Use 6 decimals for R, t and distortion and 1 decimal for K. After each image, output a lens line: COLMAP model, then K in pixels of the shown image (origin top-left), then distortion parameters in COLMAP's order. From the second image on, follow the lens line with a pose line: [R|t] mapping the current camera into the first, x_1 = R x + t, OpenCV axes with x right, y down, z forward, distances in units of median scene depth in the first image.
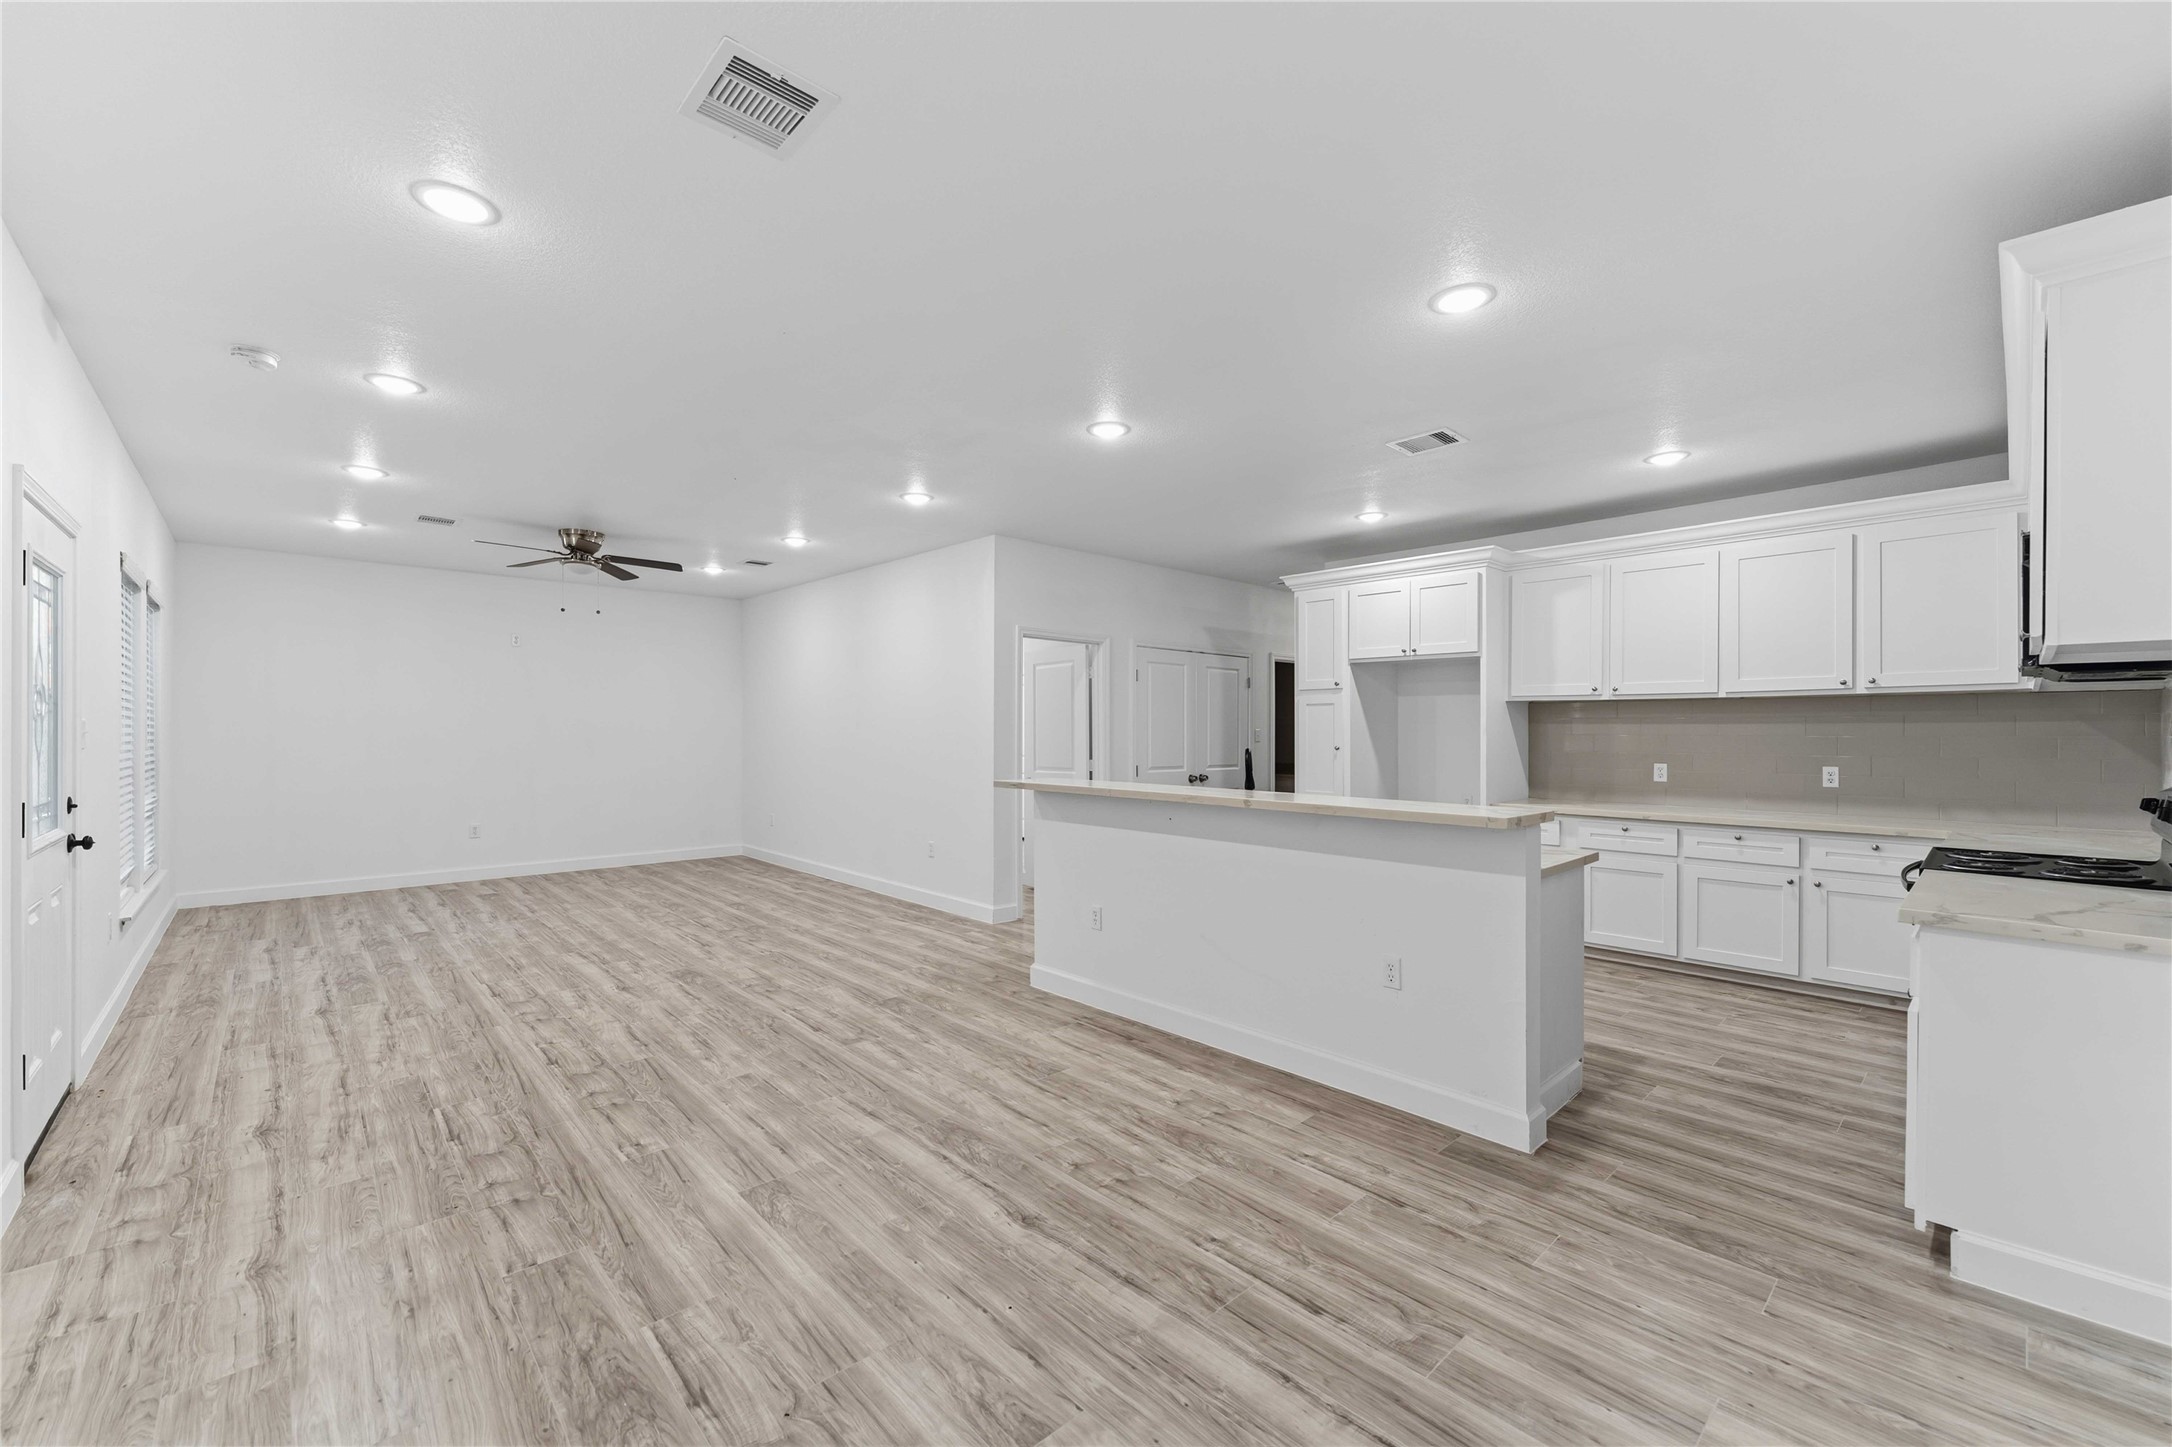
lens RADIAL K [[872.3, 0, 1080.5], [0, 872.3, 732.9], [0, 0, 1]] dist [0.000825, -0.000209]
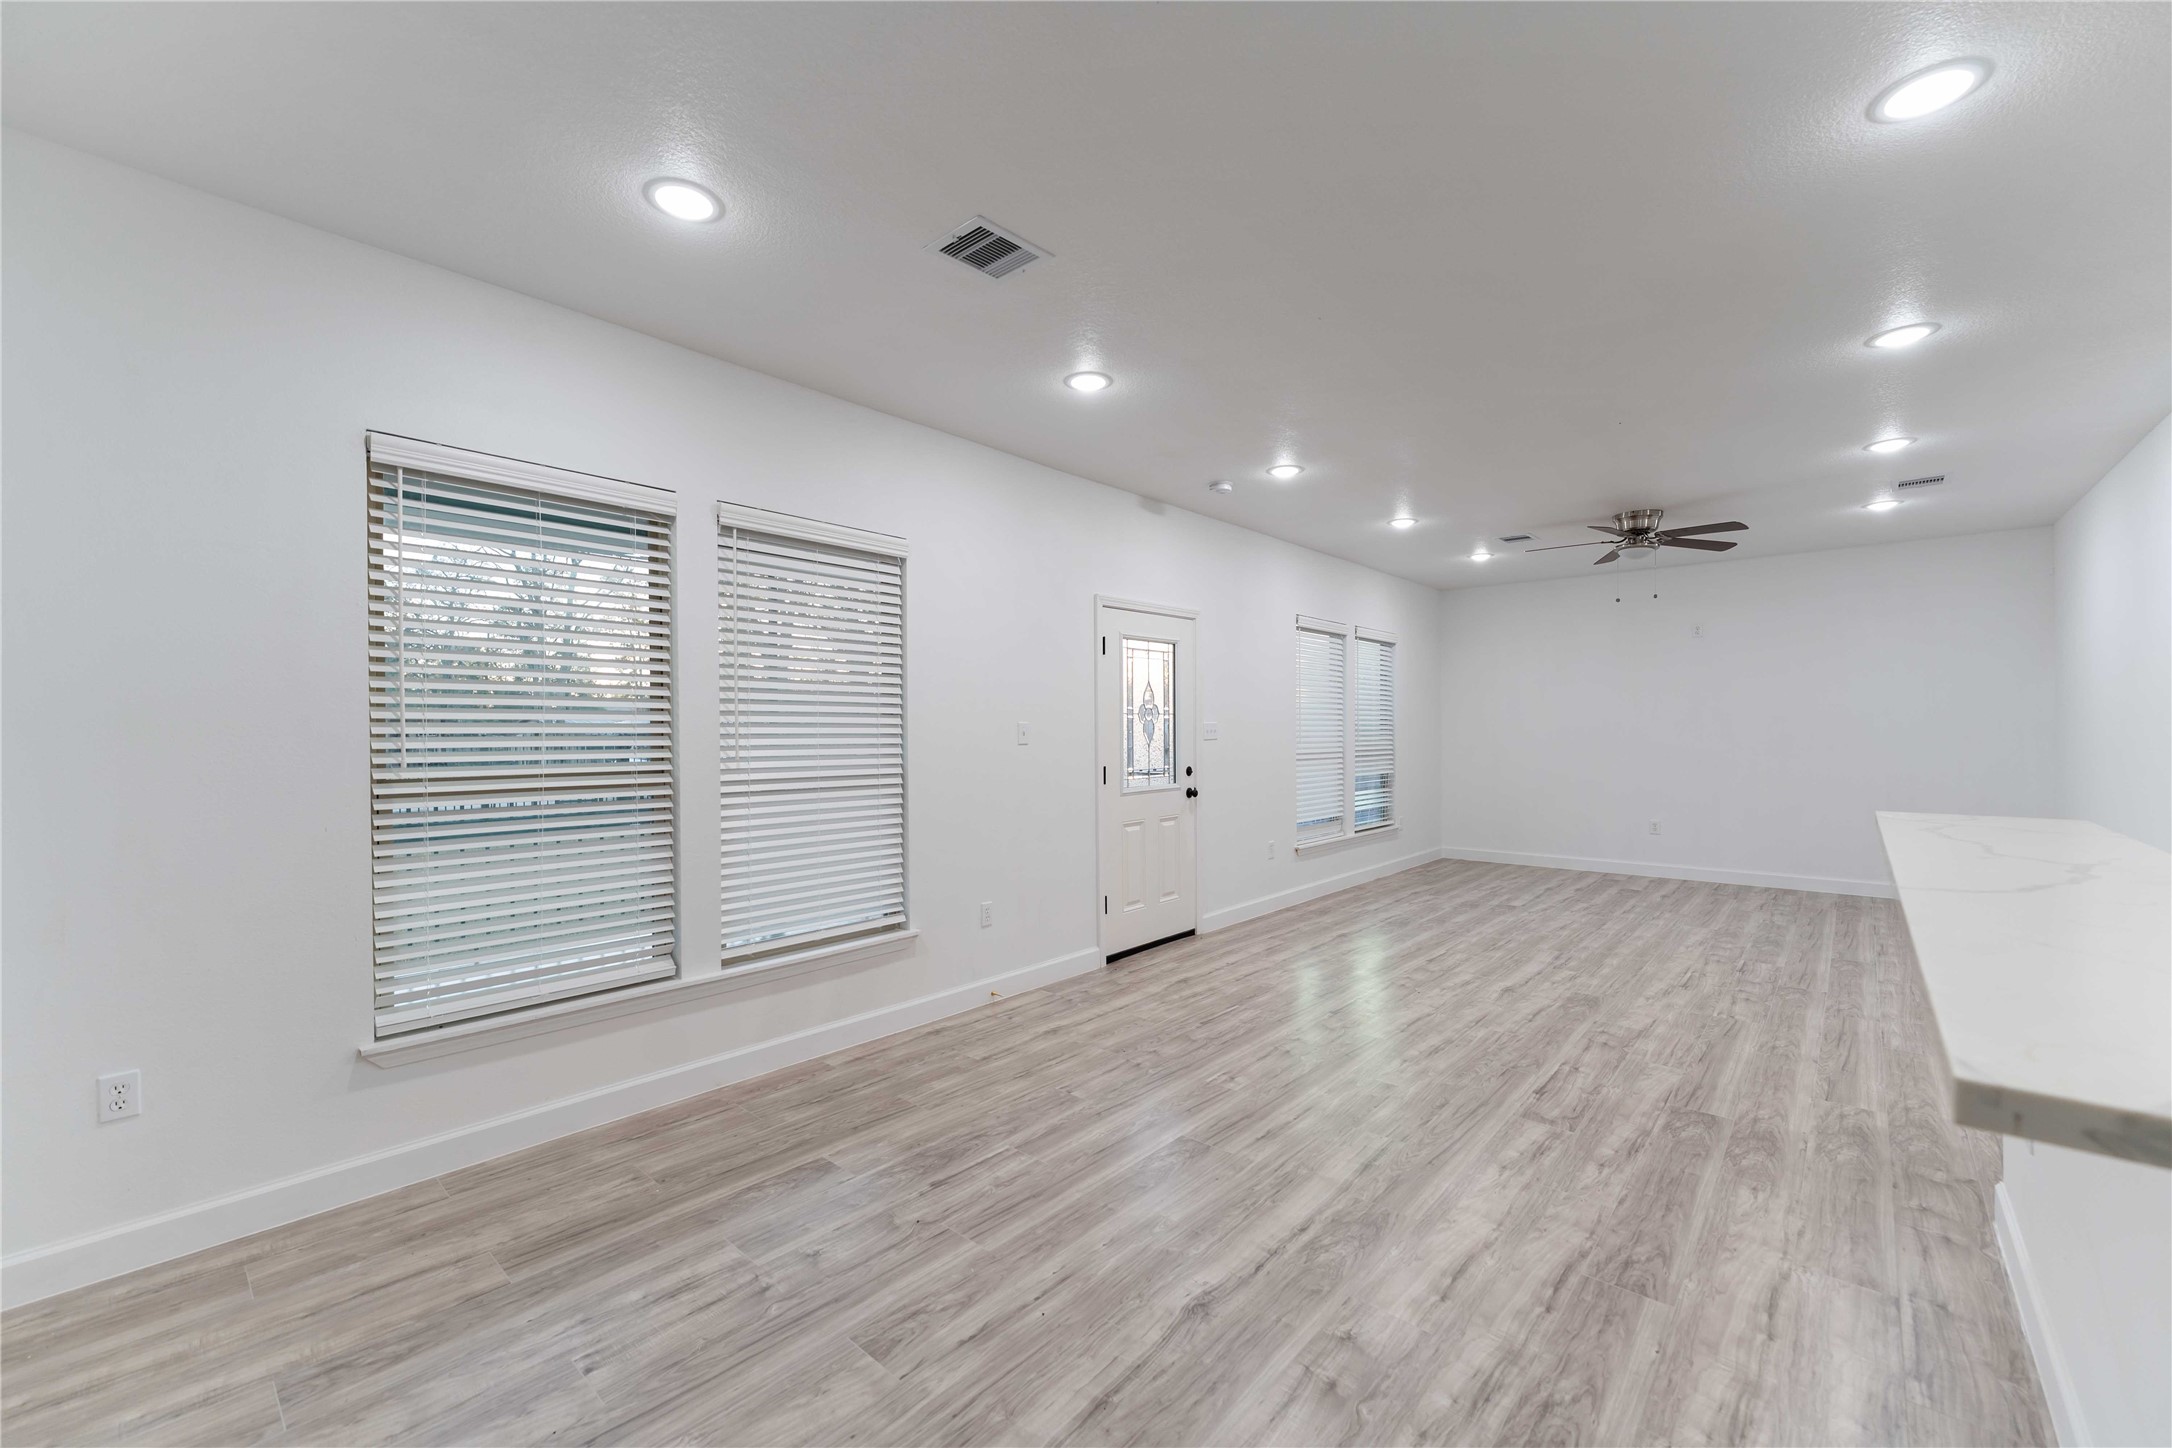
lens RADIAL K [[872.3, 0, 1080.5], [0, 872.3, 733.4], [0, 0, 1]] dist [0.000825, -0.000209]
pose [[0.097067, 0.002358, -0.995275, 0.502573], [0.003038, 0.999992, 0.002665, 0.000888], [0.995273, -0.003282, 0.097059, 0.528916]]
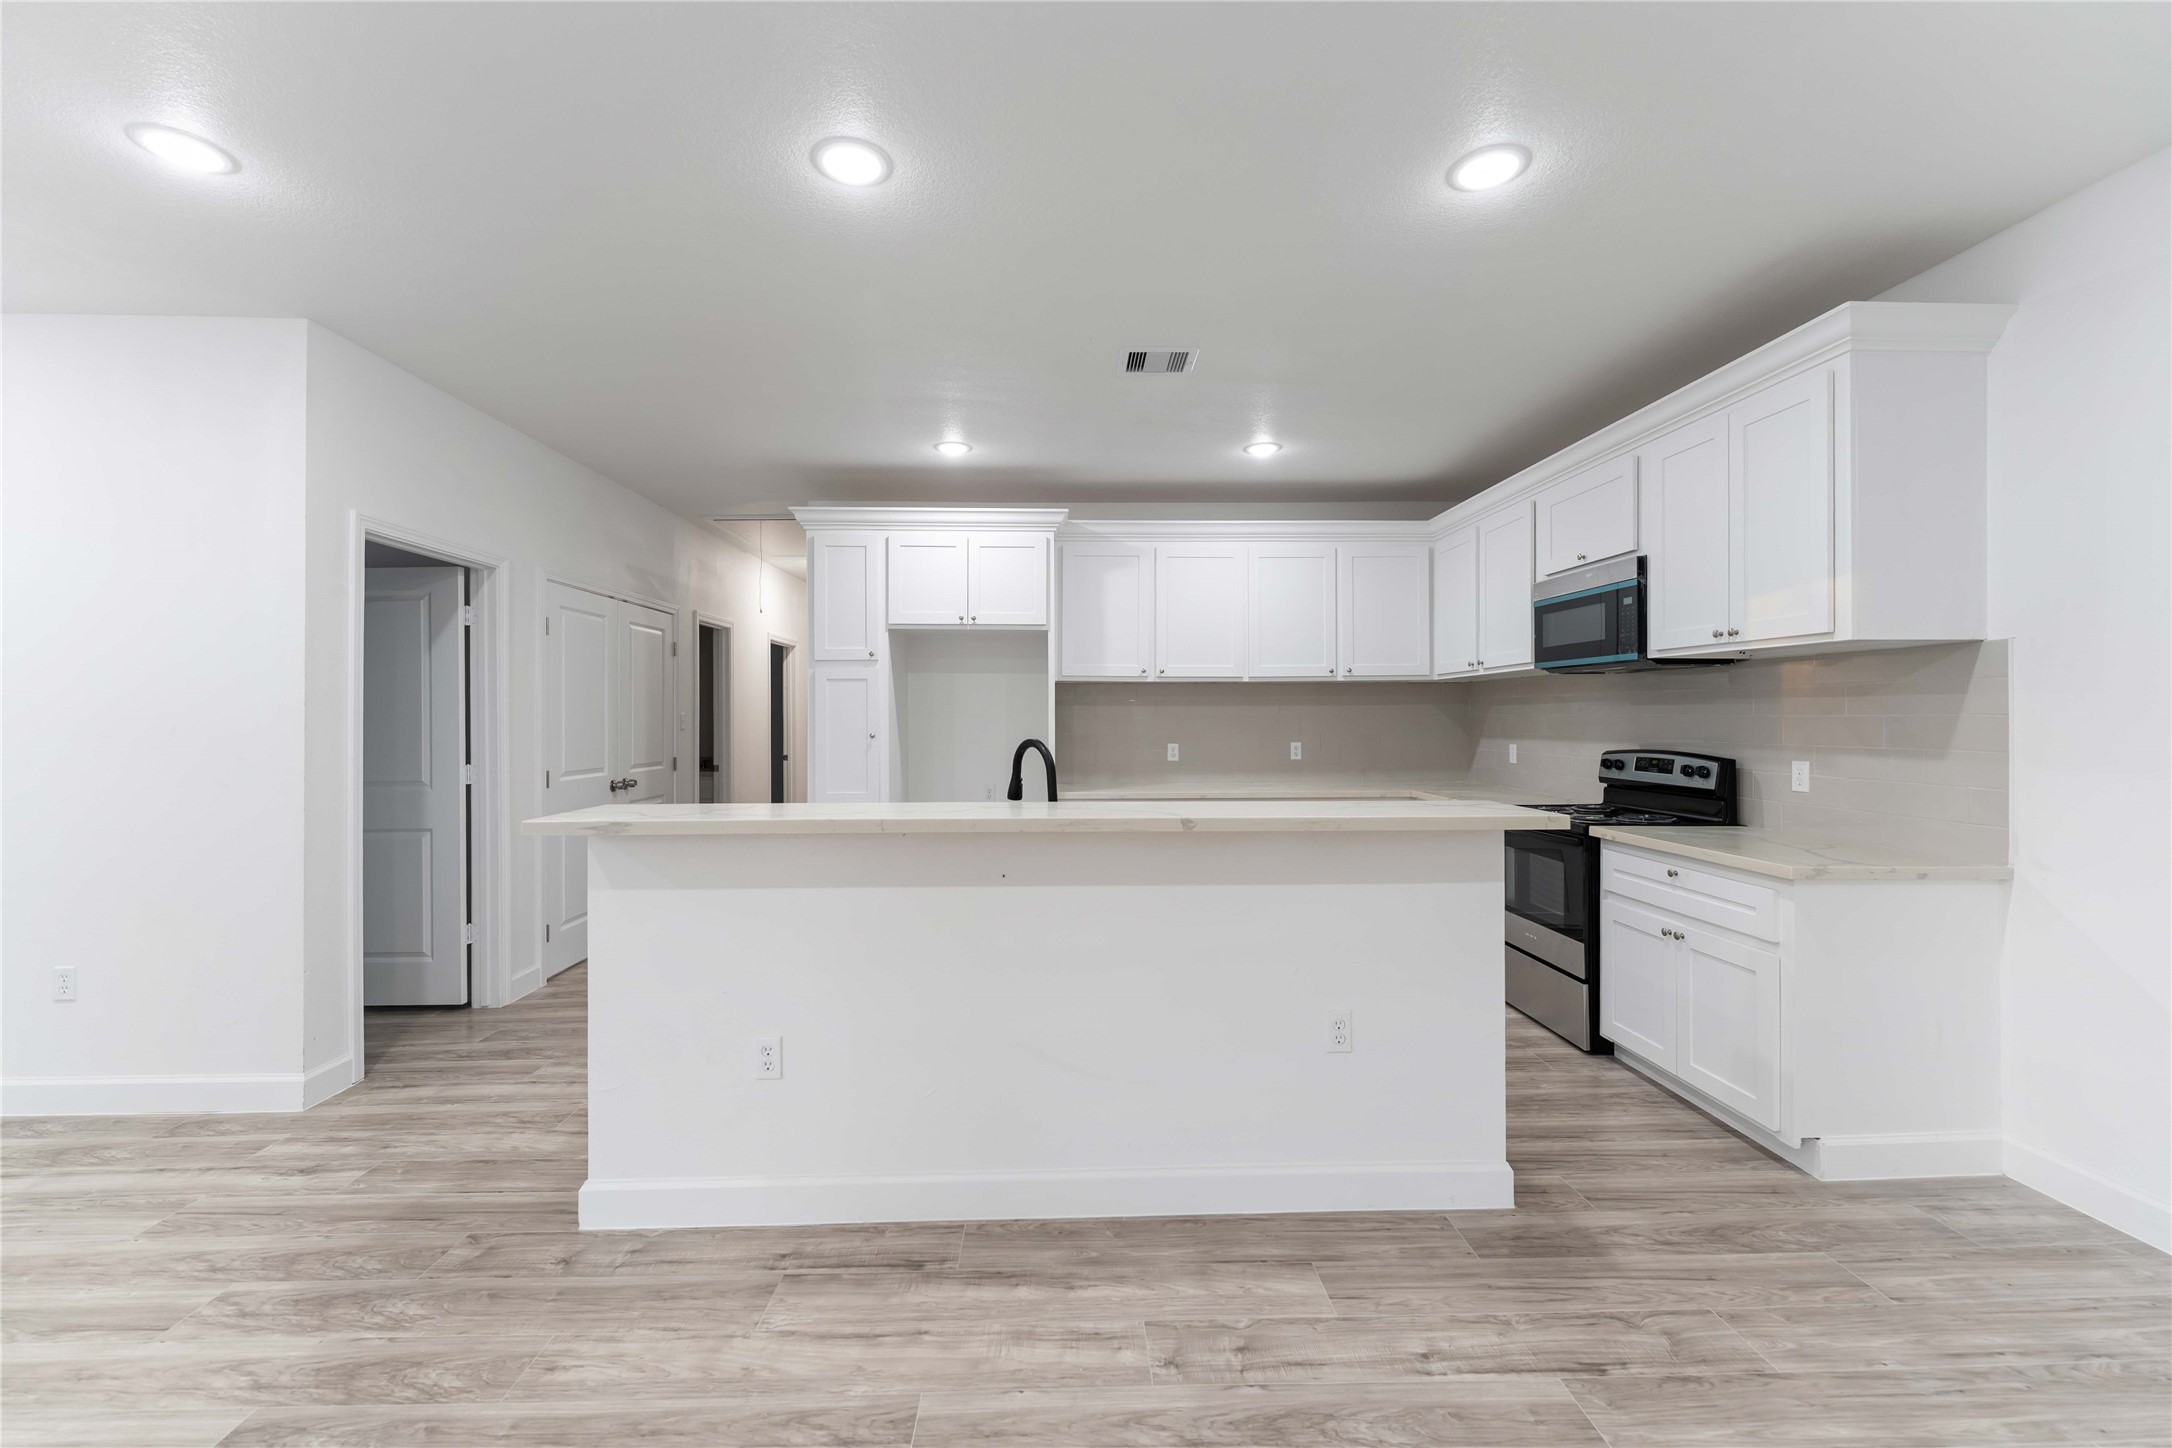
lens RADIAL K [[882.2, 0, 1081.9], [0, 882.2, 713.7], [0, 0, 1]] dist [0.000721, -0.000221]
pose [[0.655577, -0.002748, 0.755124, -0.312525], [0.006003, 0.999981, -0.001573, -0.000249], [-0.755105, 0.005564, 0.655581, 0.574031]]
